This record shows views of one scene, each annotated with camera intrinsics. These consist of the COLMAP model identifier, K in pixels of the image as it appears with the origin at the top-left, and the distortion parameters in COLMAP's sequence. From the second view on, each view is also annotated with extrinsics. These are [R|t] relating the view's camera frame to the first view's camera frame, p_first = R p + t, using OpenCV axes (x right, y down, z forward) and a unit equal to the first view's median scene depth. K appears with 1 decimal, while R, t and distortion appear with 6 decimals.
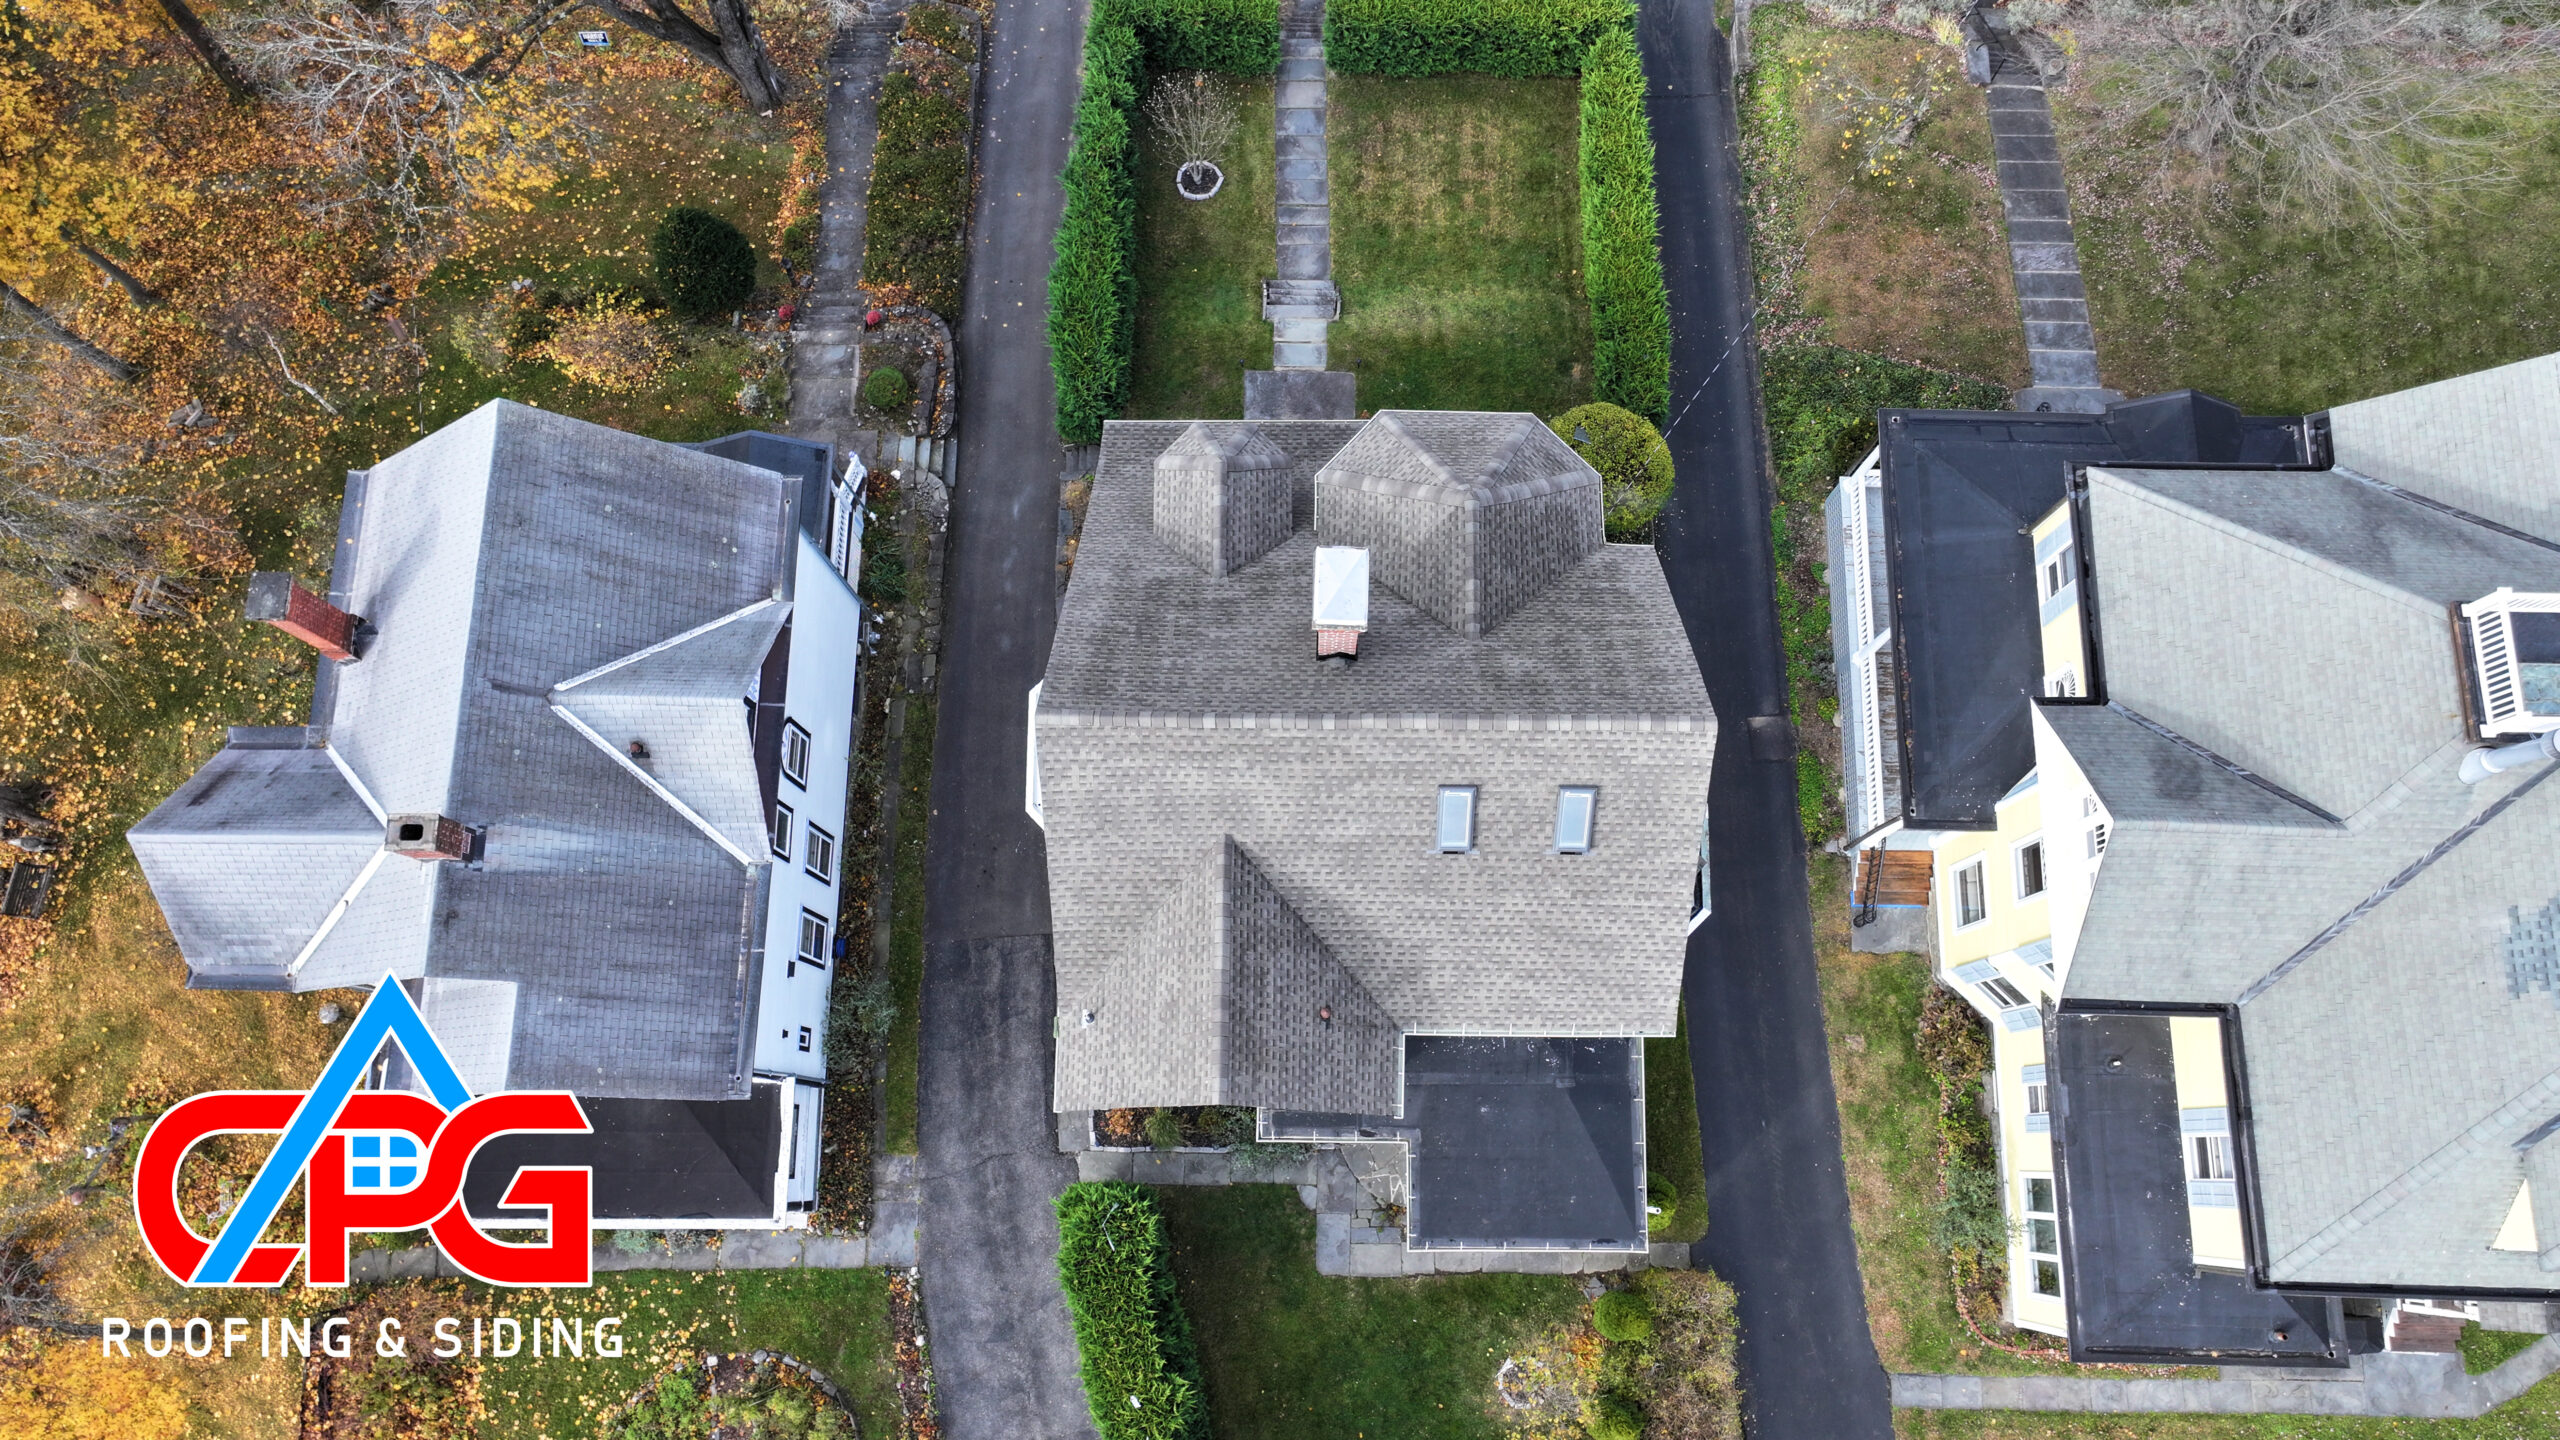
lens RADIAL K [[1802.1, 0, 1281.9], [0, 1802.1, 720.9], [0, 0, 1]] dist [-0.001792, 0.015433]
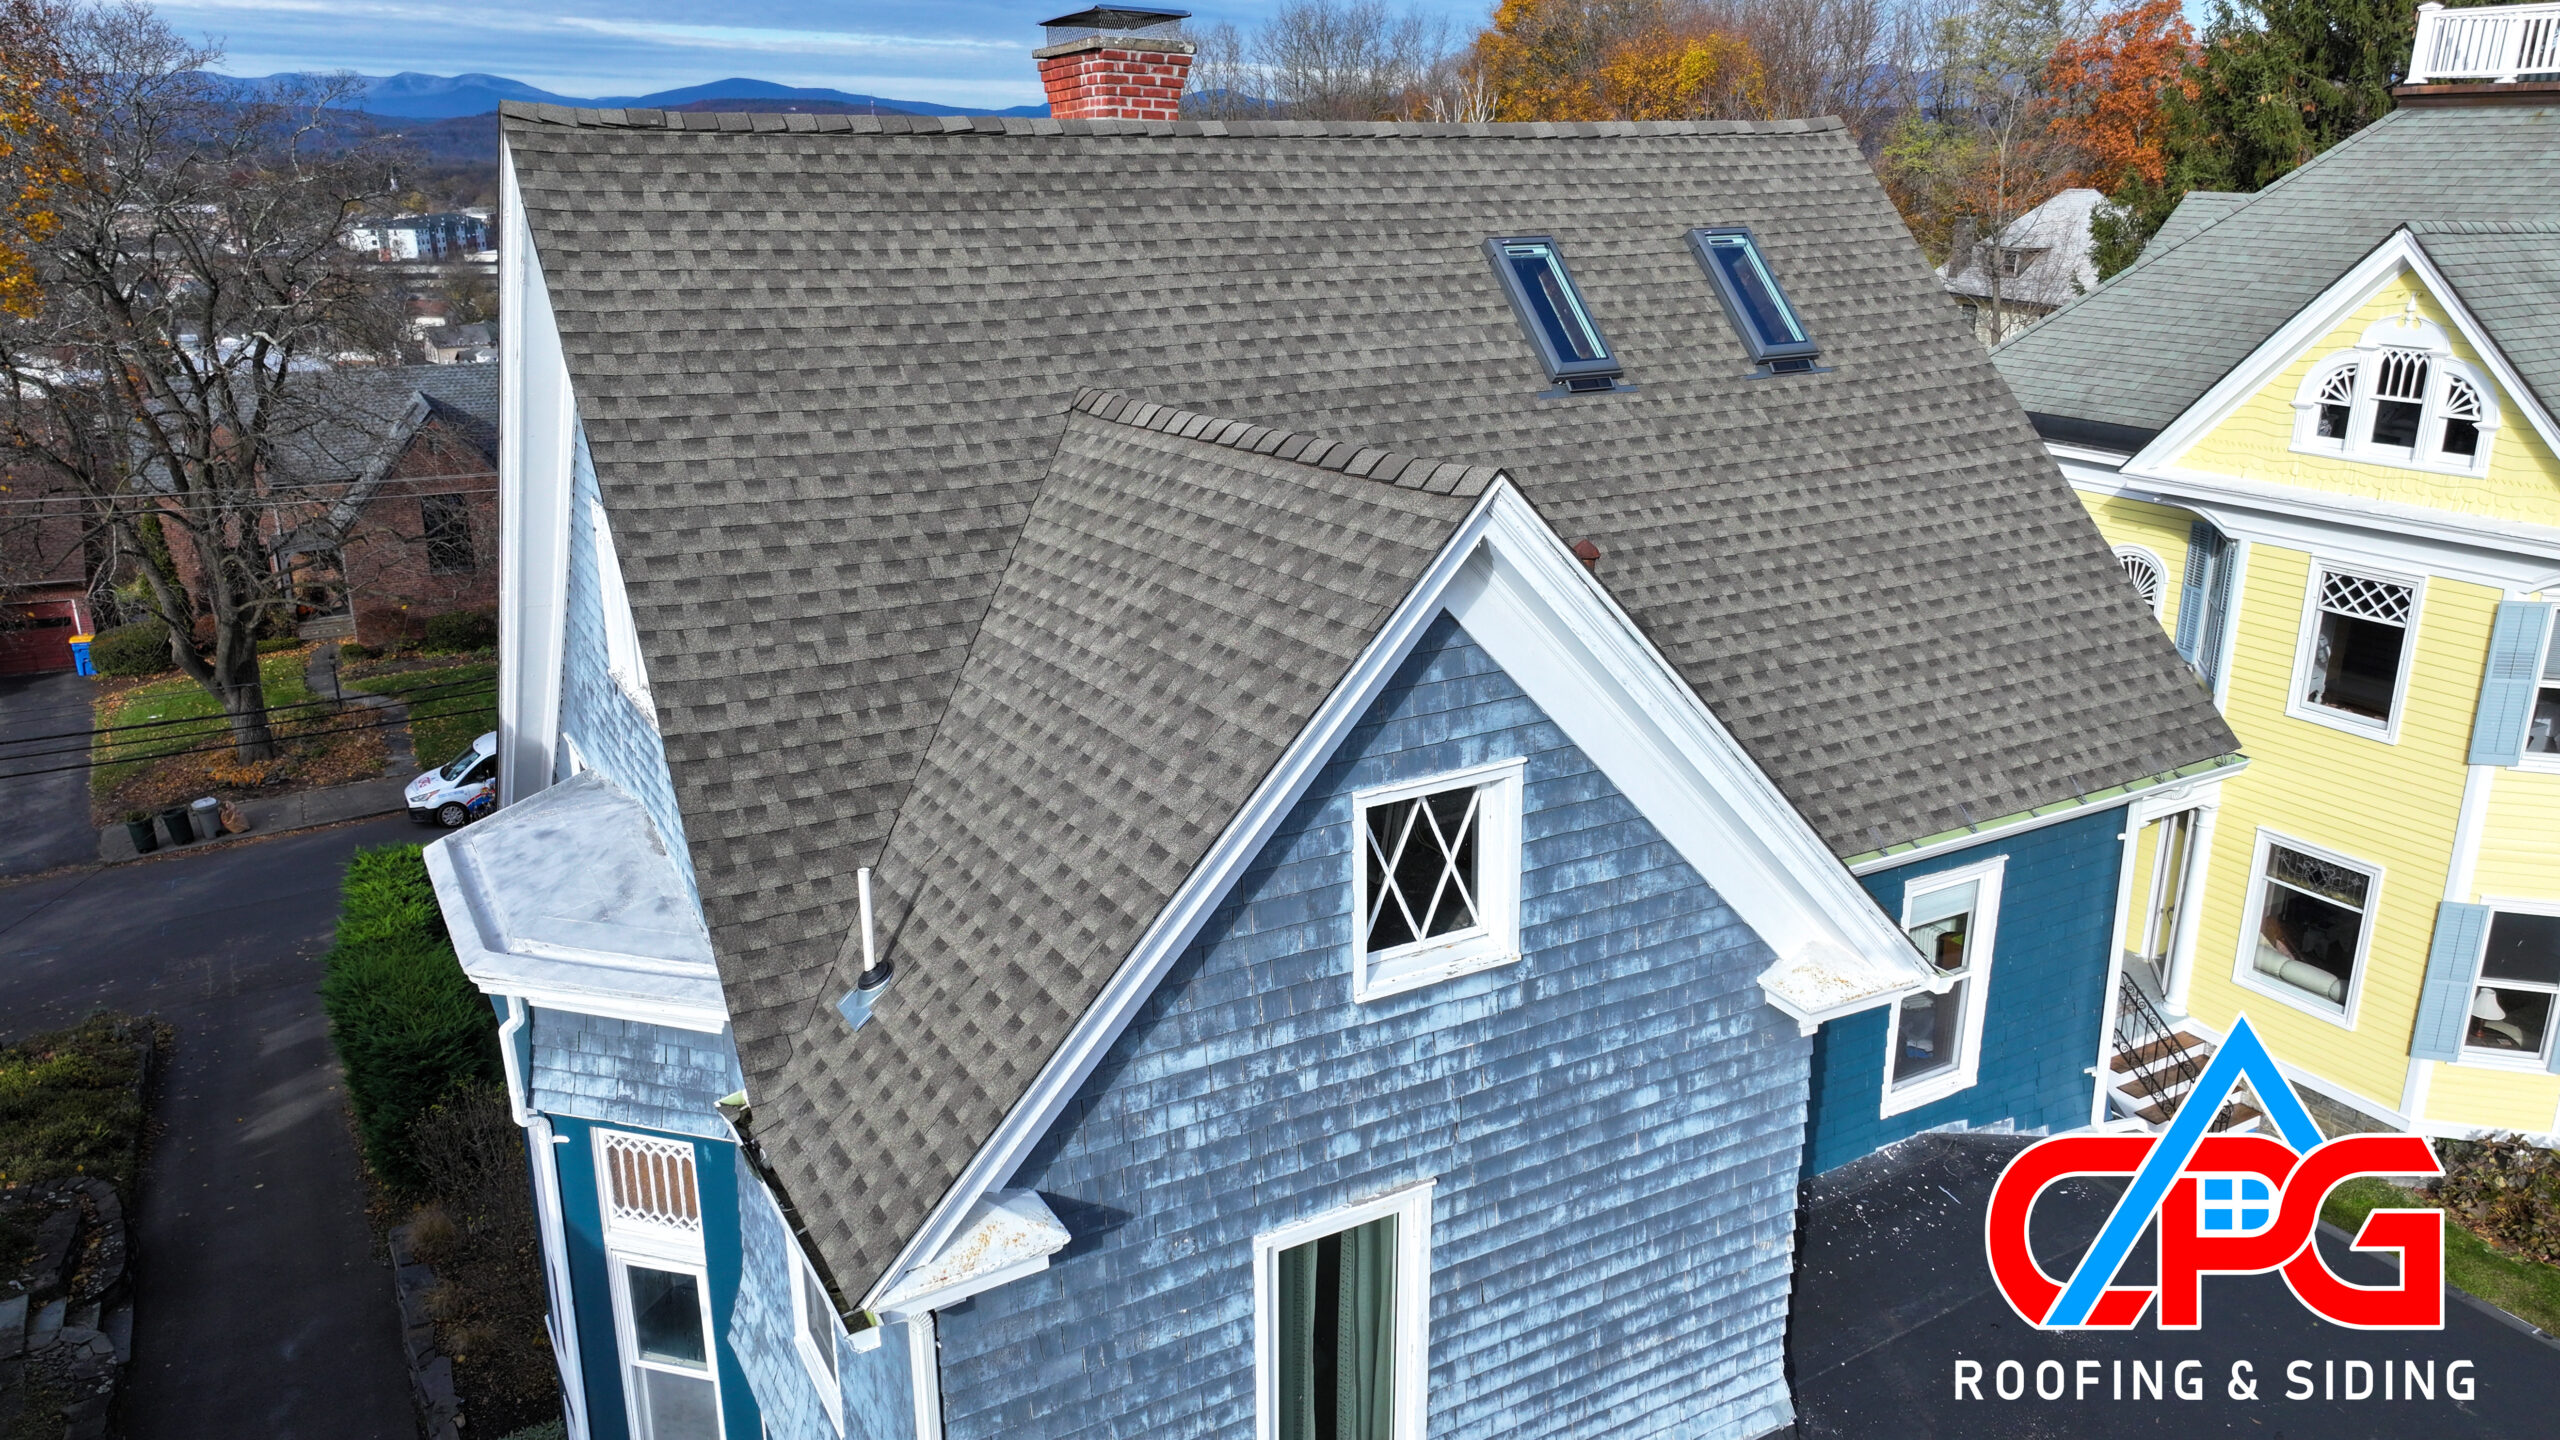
lens RADIAL K [[1802.1, 0, 1286.5], [0, 1802.1, 694.0], [0, 0, 1]] dist [-0.001792, 0.015433]
pose [[0.862797, -0.139007, 0.486064, -0.186358], [0.489538, 0.469786, -0.734612, 0.388218], [-0.126229, 0.871767, 0.473379, 0.872701]]
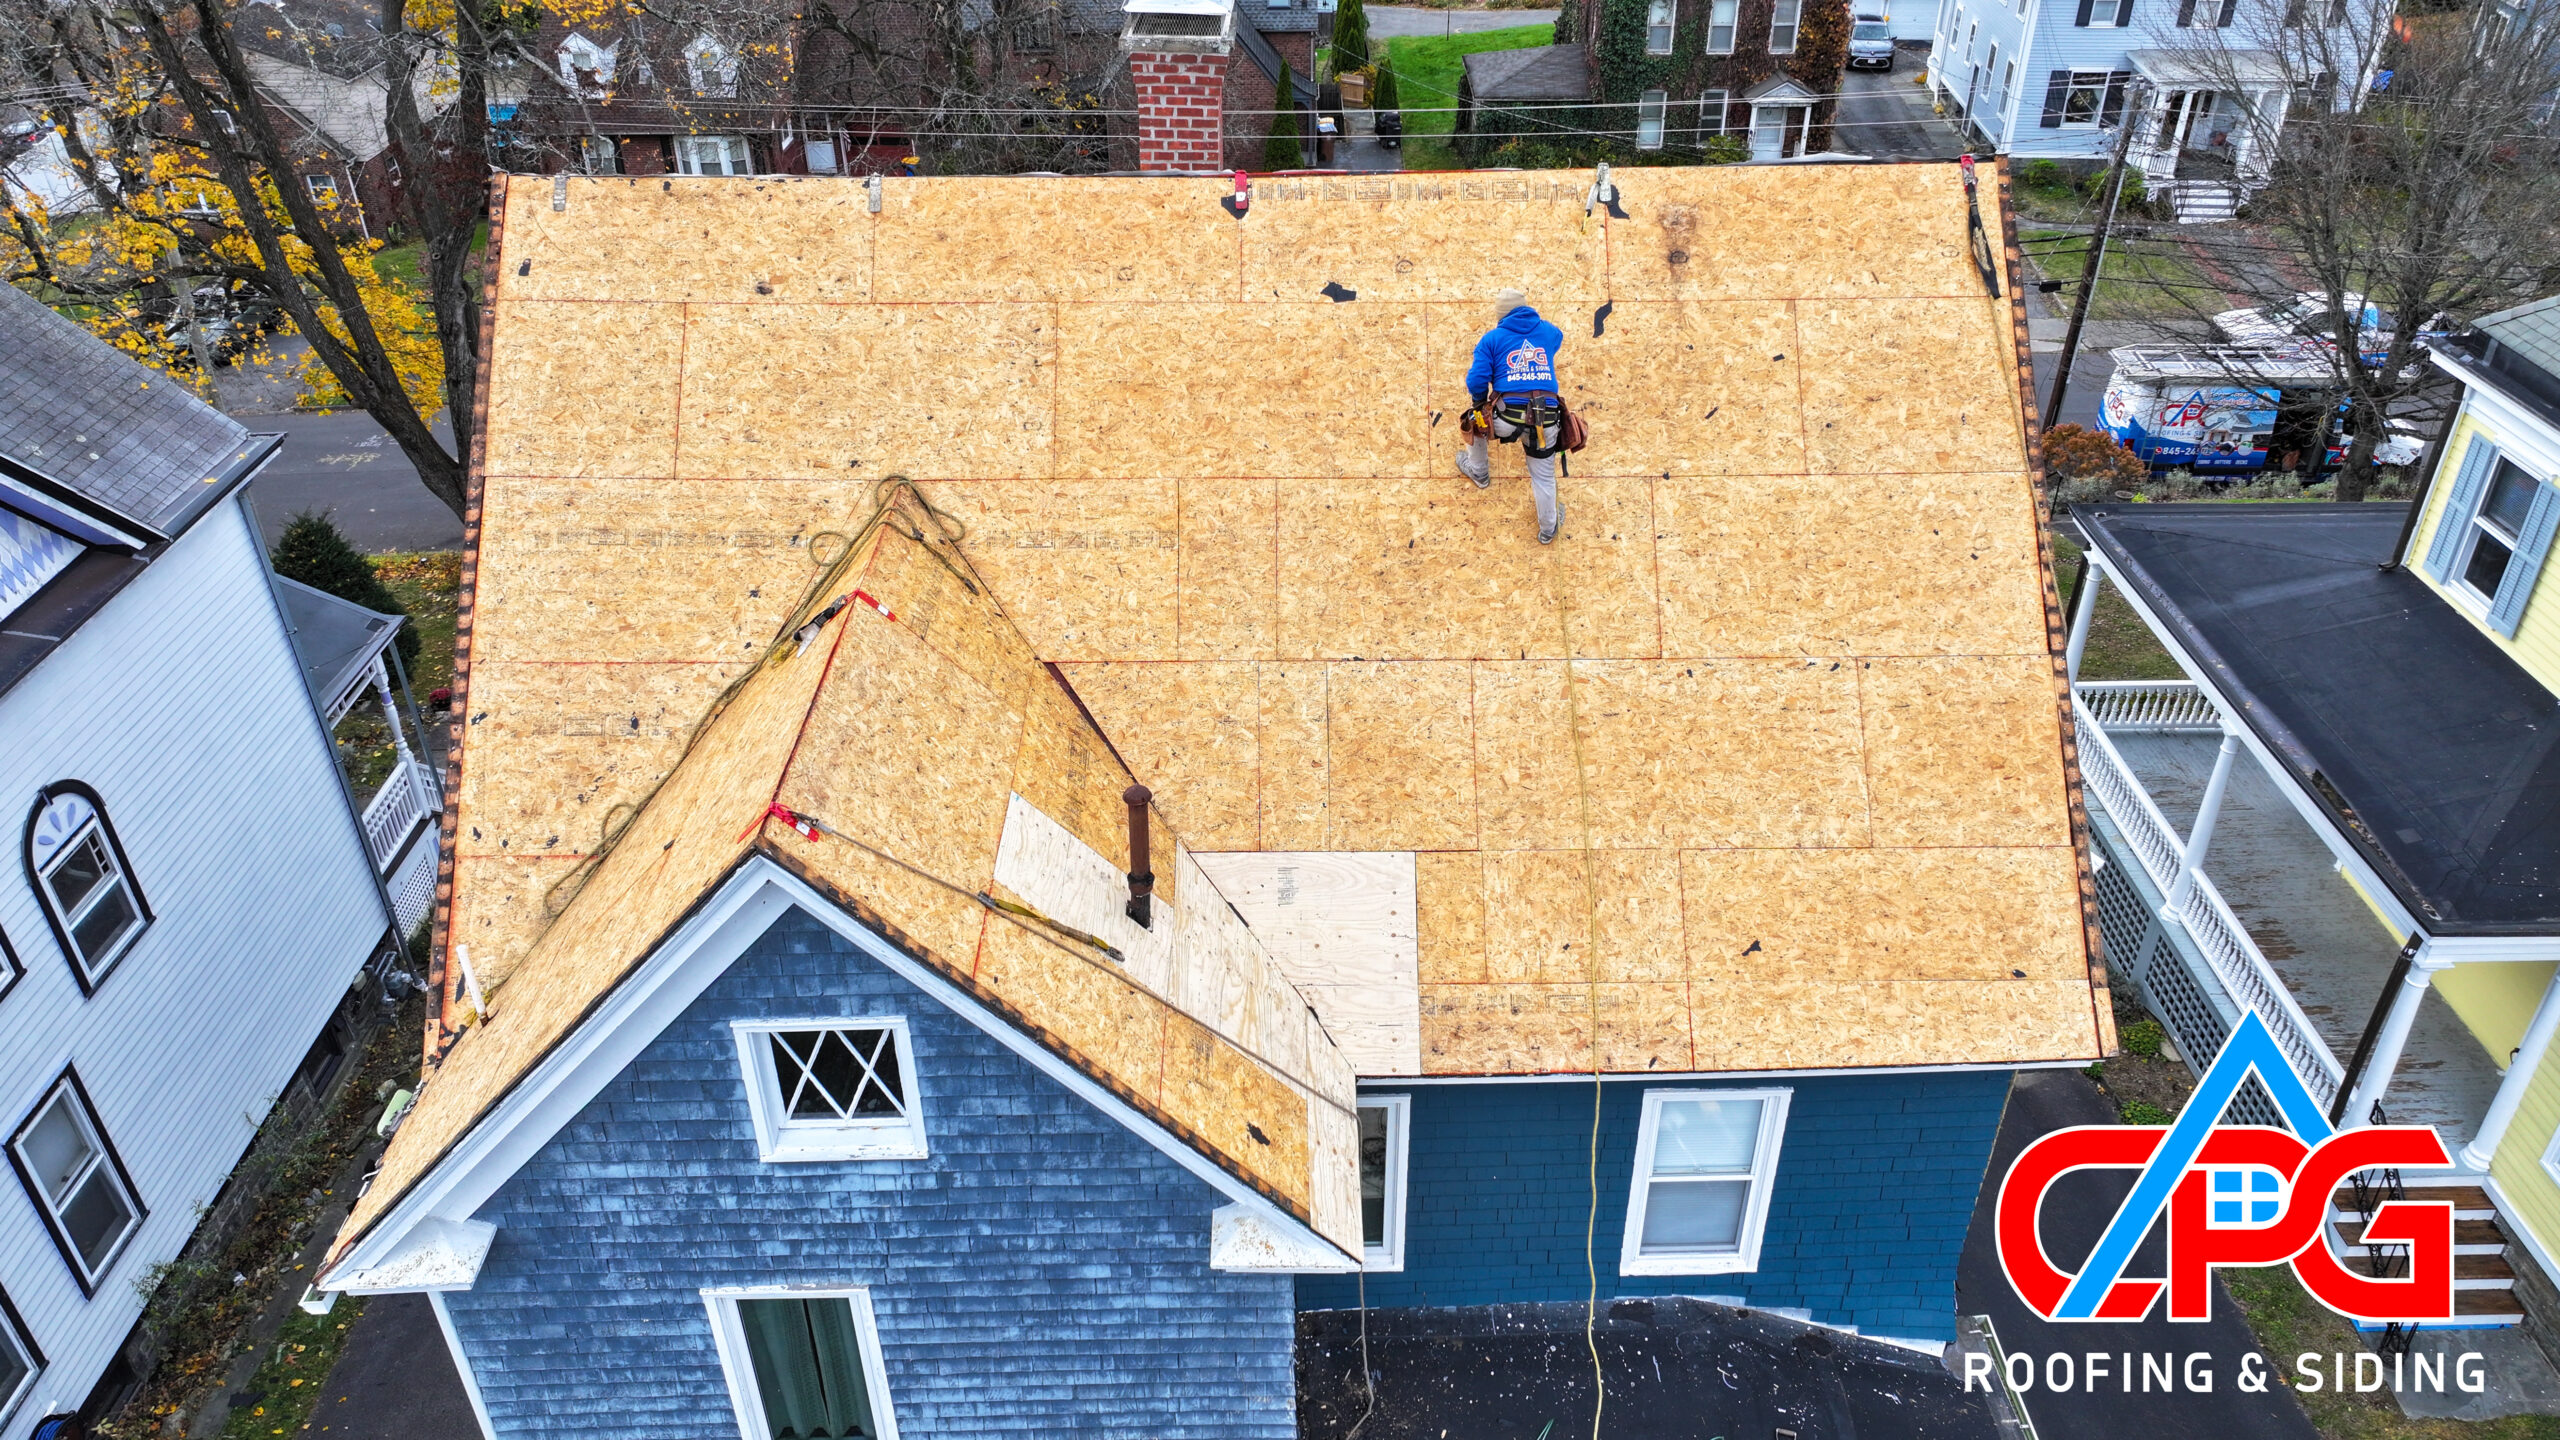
lens RADIAL K [[1802.1, 0, 1278.1], [0, 1802.1, 696.2], [0, 0, 1]] dist [-0.001792, 0.015433]
pose [[0.999531, -0.016539, 0.025759, 0.008460], [0.029806, 0.717628, -0.695788, 0.388404], [-0.006977, 0.696230, 0.717785, 0.757850]]
